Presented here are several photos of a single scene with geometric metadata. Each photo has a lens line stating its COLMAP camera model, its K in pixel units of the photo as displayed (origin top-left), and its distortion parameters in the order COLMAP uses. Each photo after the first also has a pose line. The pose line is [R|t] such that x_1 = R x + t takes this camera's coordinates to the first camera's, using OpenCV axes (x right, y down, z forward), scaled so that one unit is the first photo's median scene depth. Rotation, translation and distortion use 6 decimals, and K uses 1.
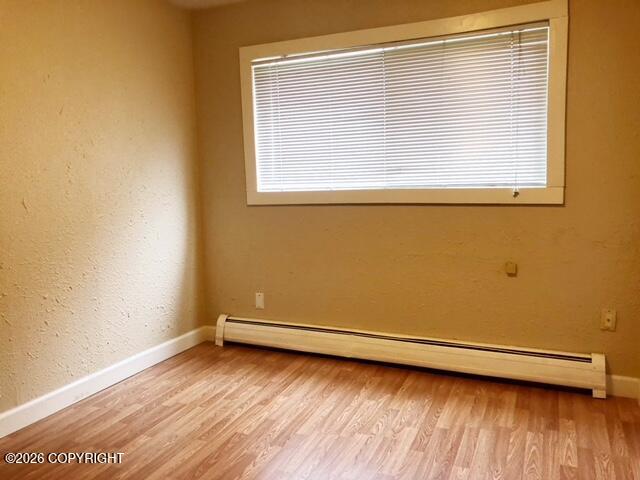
lens RADIAL K [[499.6, 0, 320.0], [0, 499.6, 240.0], [0, 0, 1]] dist [0.028915, -0.004170]
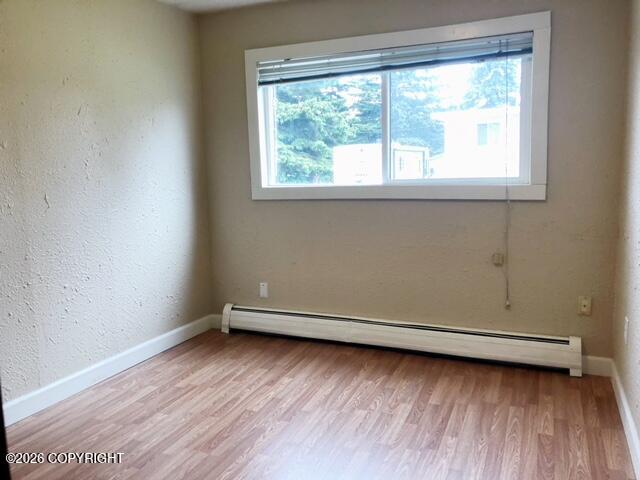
lens RADIAL K [[528.8, 0, 320.0], [0, 528.8, 240.0], [0, 0, 1]] dist [0.022292, -0.002207]
pose [[0.999749, -0.000143, 0.022384, -0.030985], [-0.000183, 0.999894, 0.014551, -0.001738], [-0.022383, -0.014552, 0.999644, -0.143566]]
